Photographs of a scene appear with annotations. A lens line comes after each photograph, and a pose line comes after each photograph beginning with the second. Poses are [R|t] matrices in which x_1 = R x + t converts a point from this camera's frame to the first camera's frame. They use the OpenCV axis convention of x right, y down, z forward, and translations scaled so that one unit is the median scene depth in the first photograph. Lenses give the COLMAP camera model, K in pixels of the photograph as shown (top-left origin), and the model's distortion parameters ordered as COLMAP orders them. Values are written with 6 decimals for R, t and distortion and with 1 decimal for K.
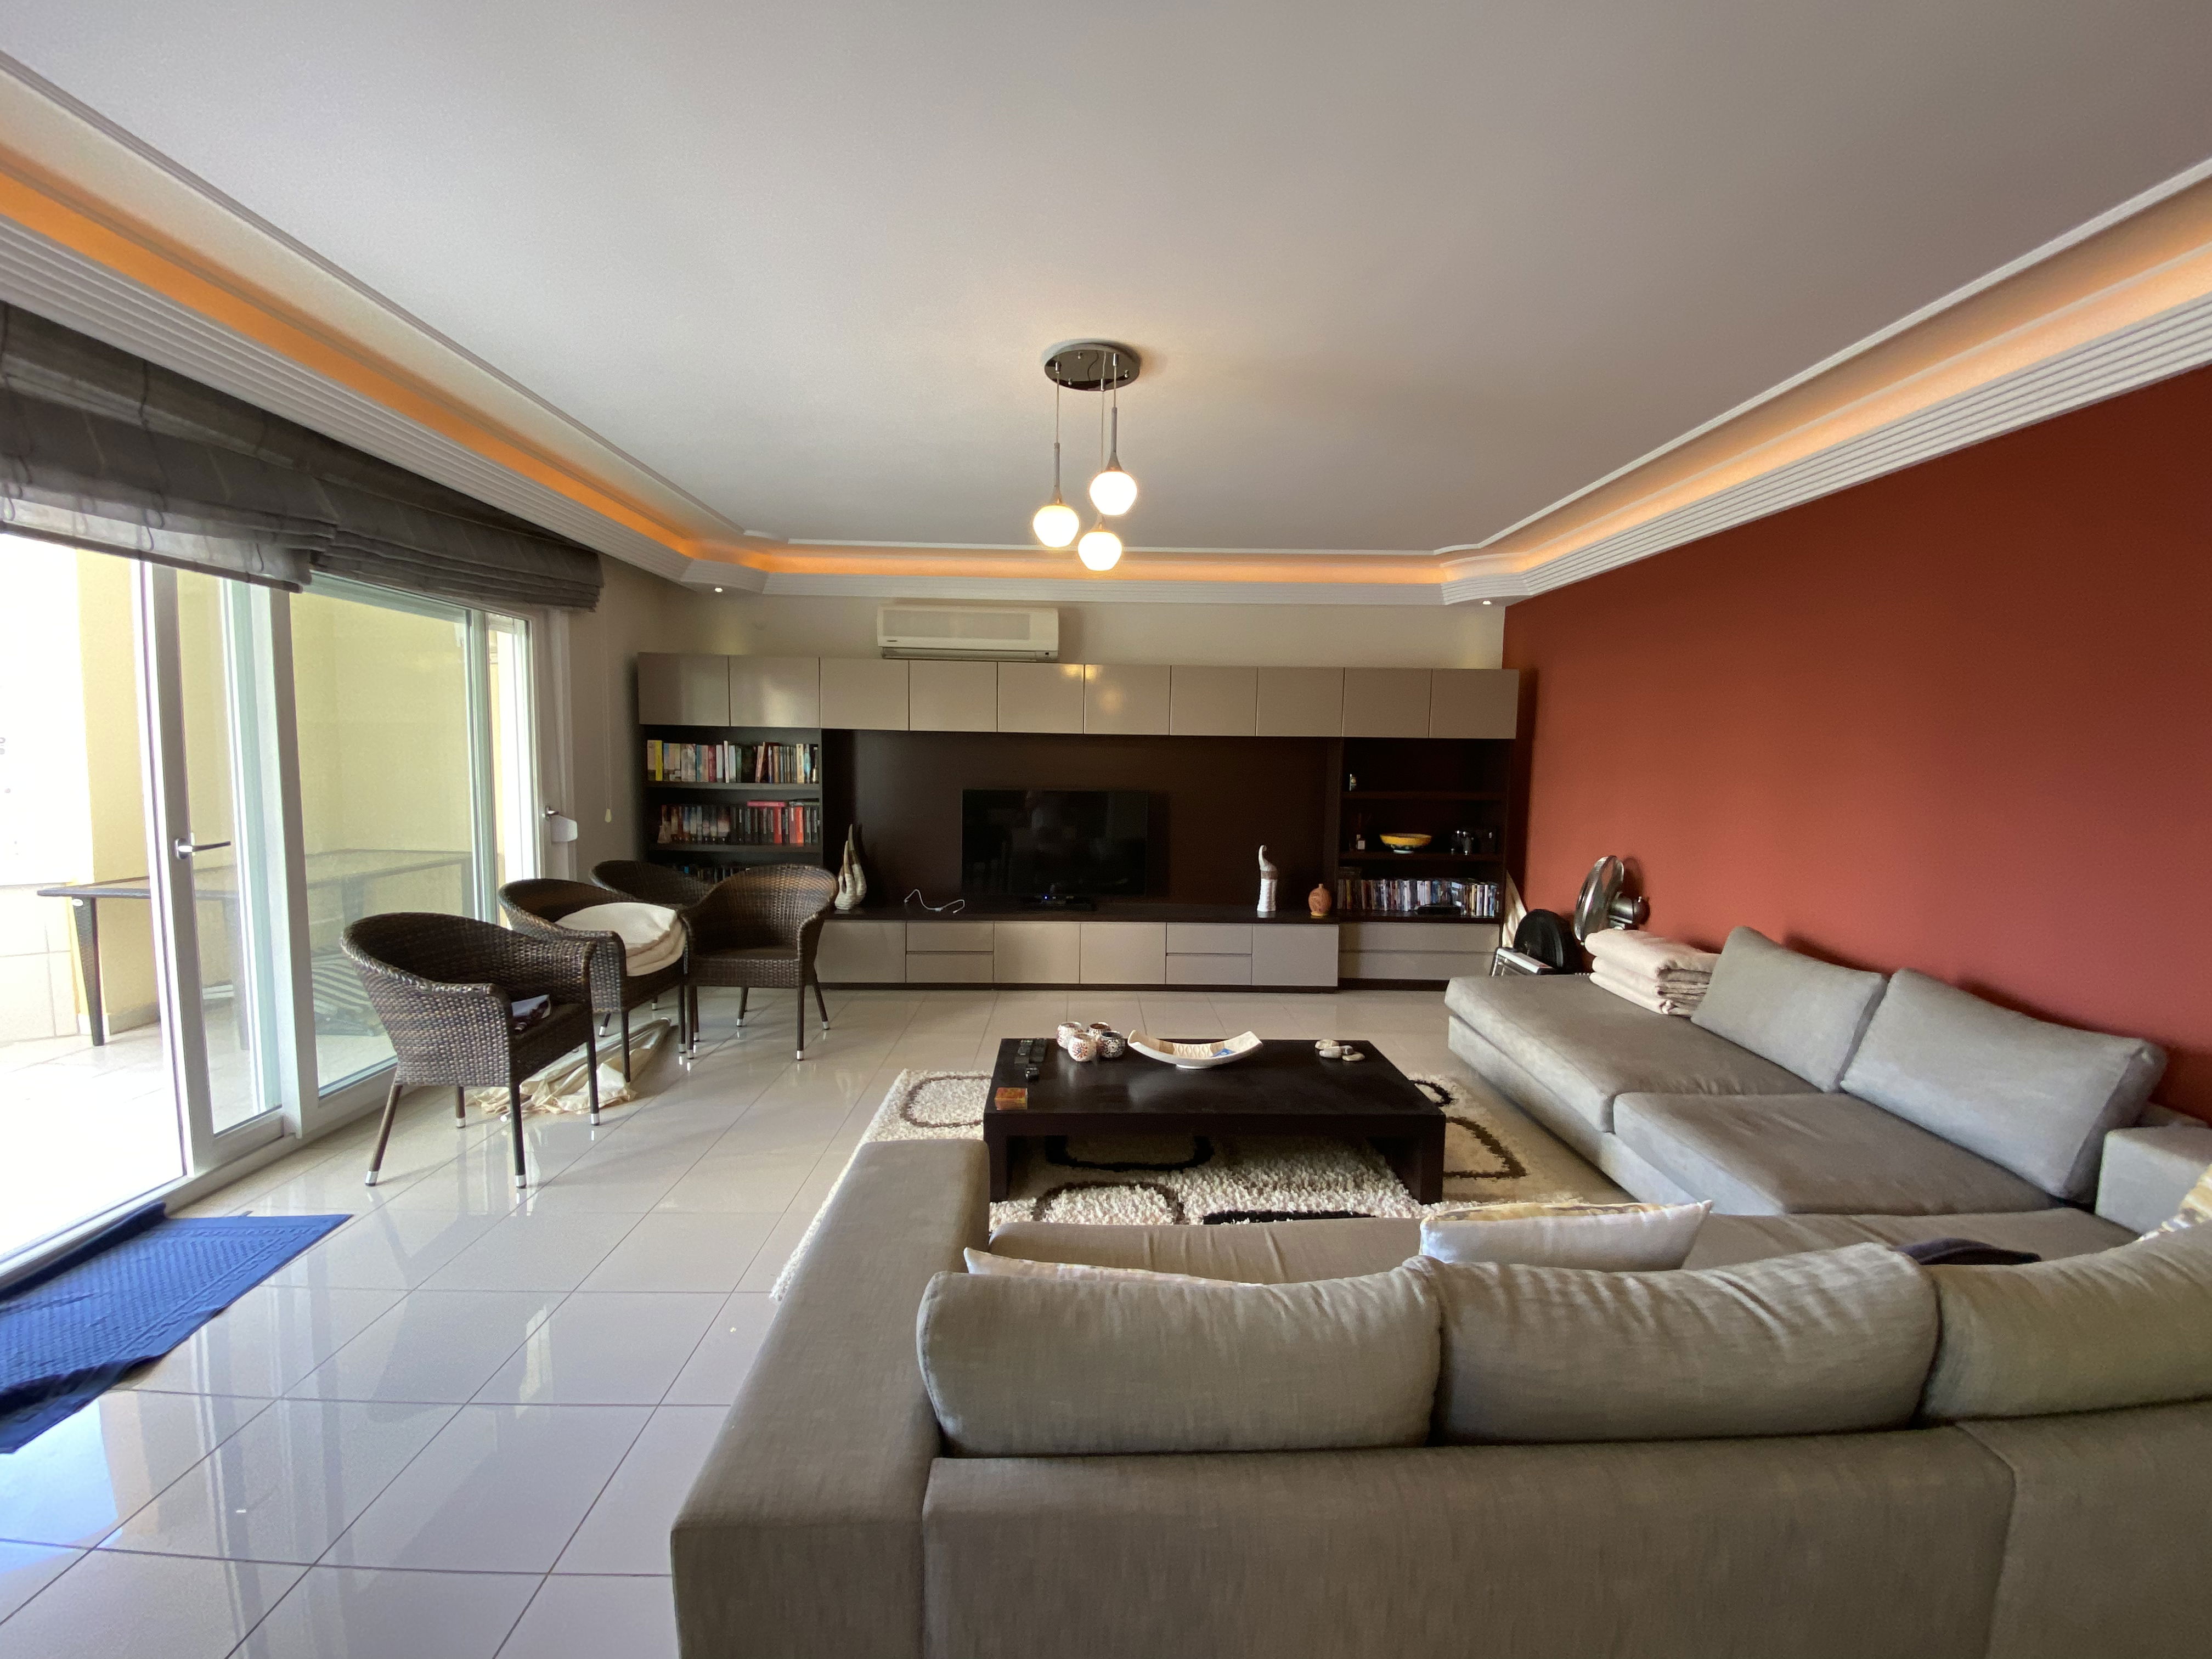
lens RADIAL K [[909.3, 0, 1106.0], [0, 909.3, 829.5], [0, 0, 1]] dist [-0.003867, -0.000445]
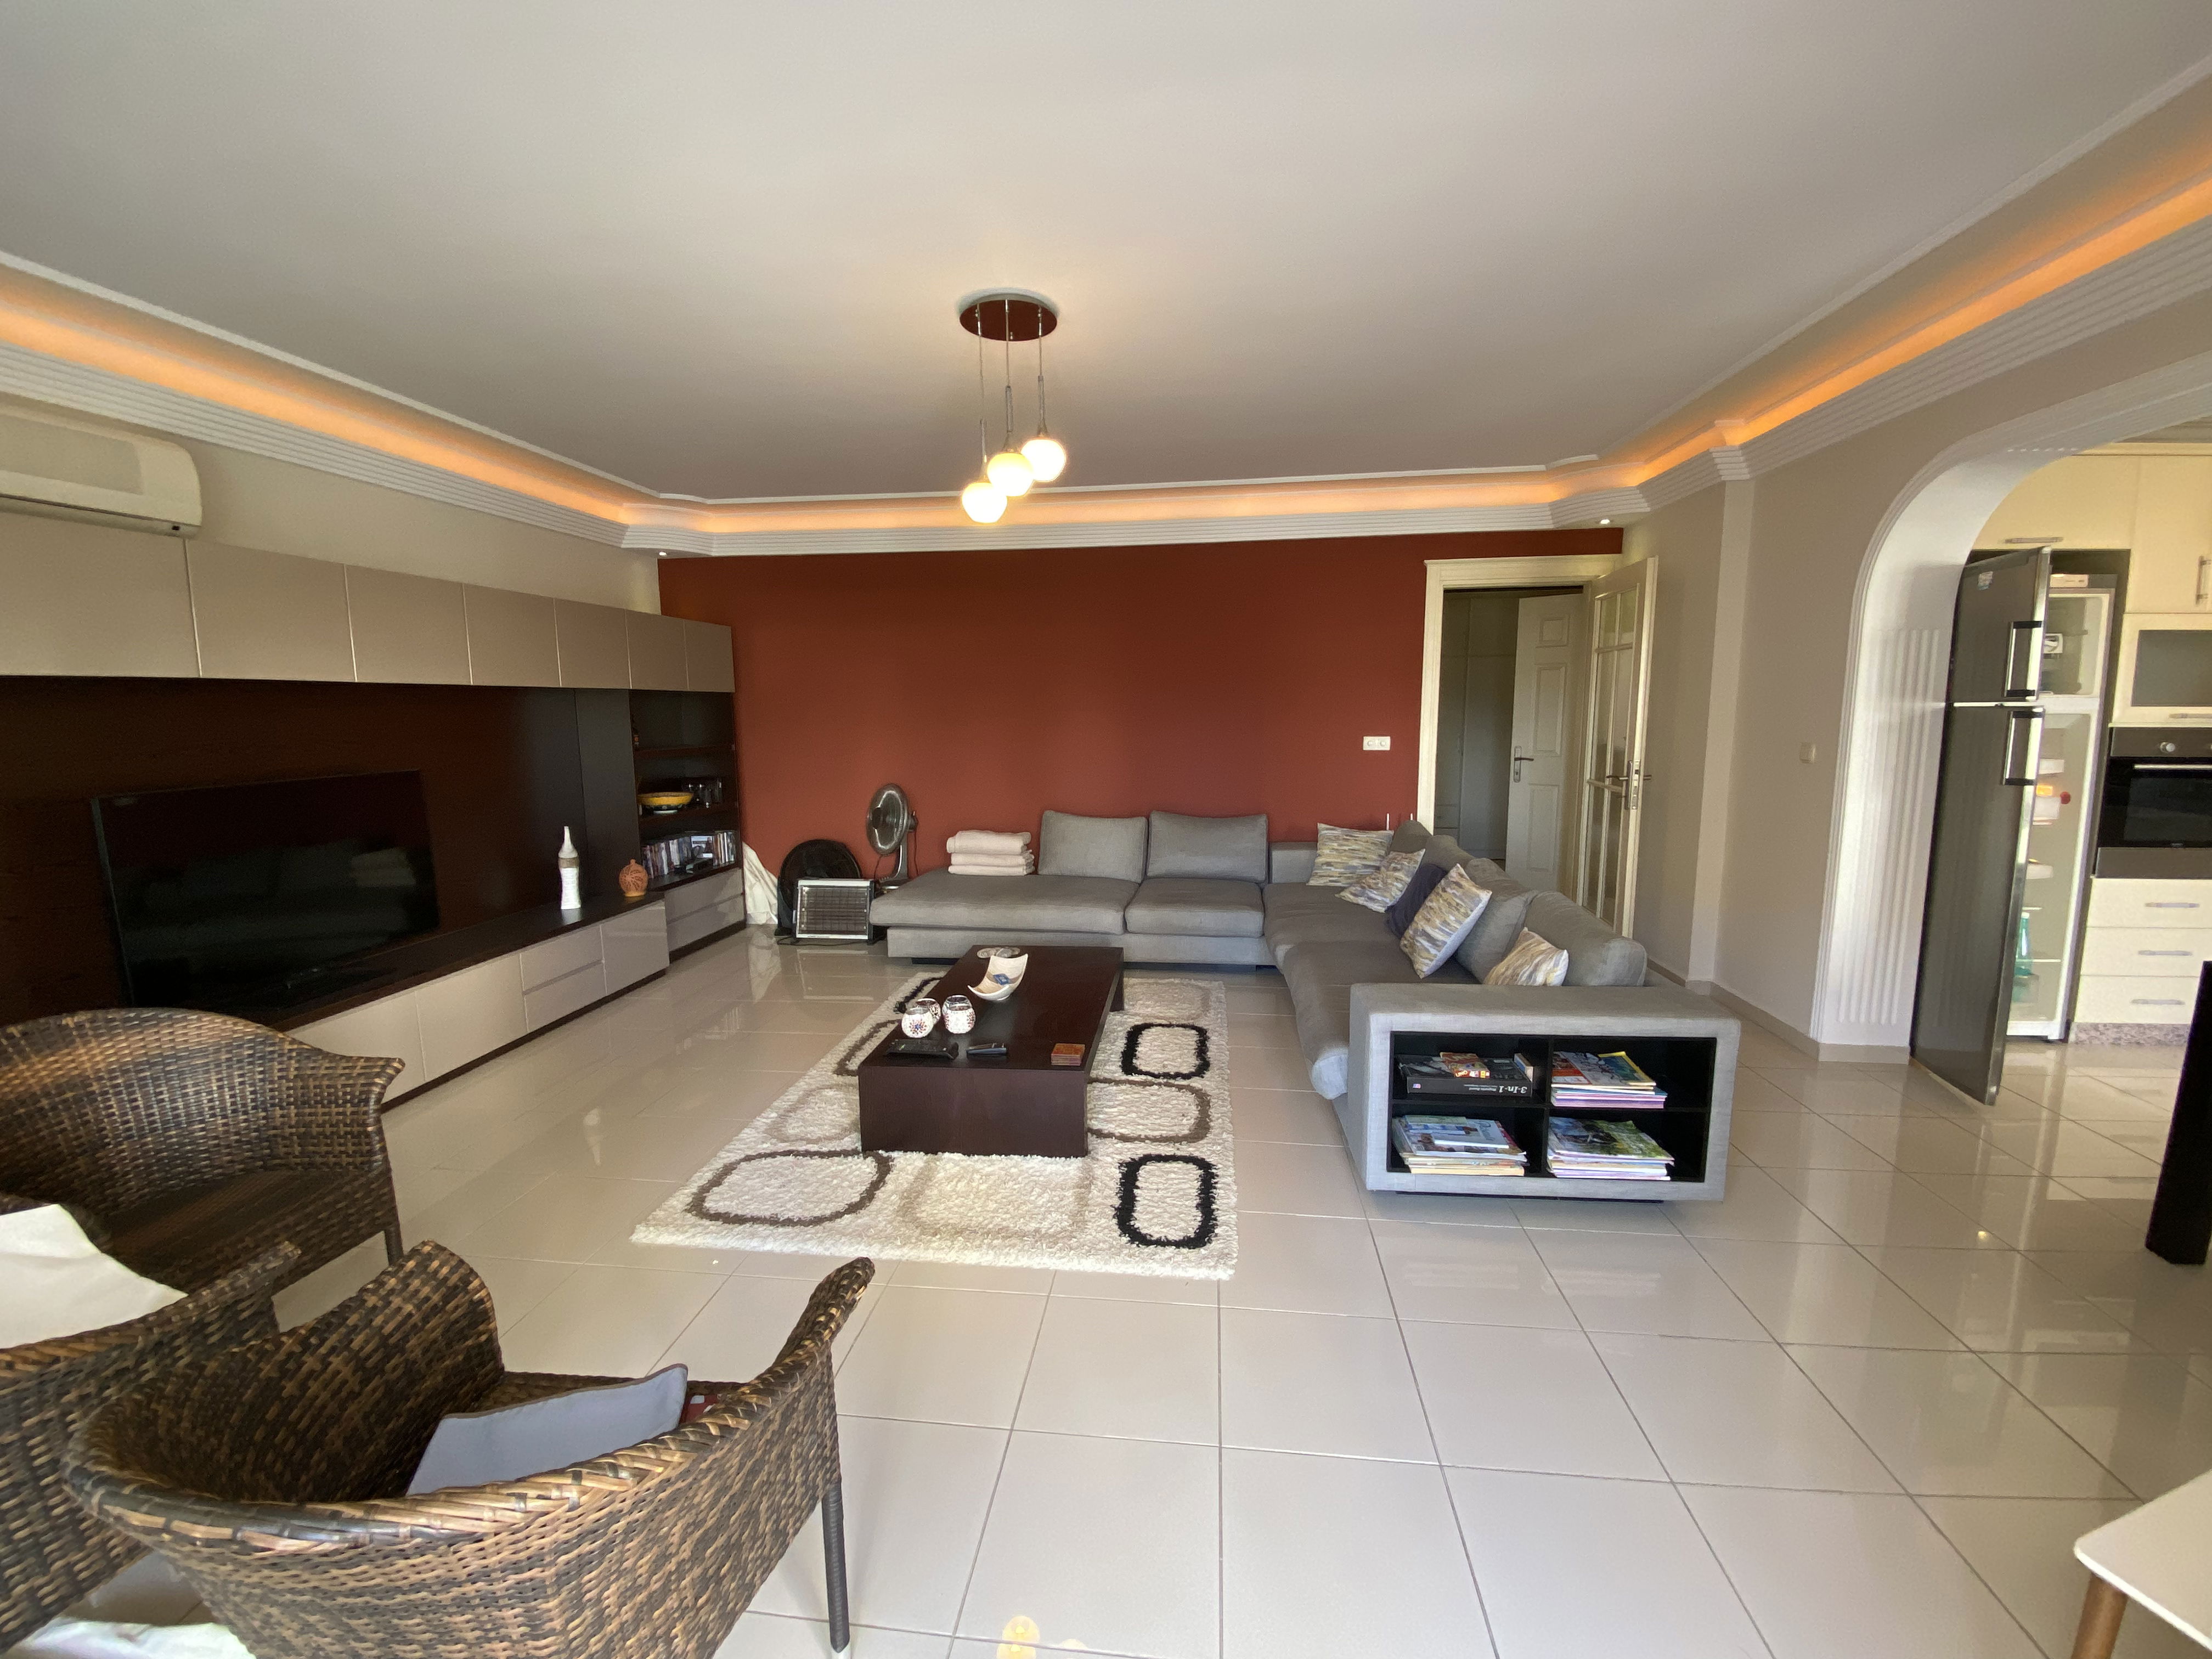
lens RADIAL K [[896.0, 0, 1115.1], [0, 896.0, 821.7], [0, 0, 1]] dist [0.024272, -0.018927]
pose [[0.127714, -0.141452, 0.981672, -0.549399], [0.097338, 0.986787, 0.129525, -0.042552], [-0.987023, 0.079011, 0.139795, 0.418380]]
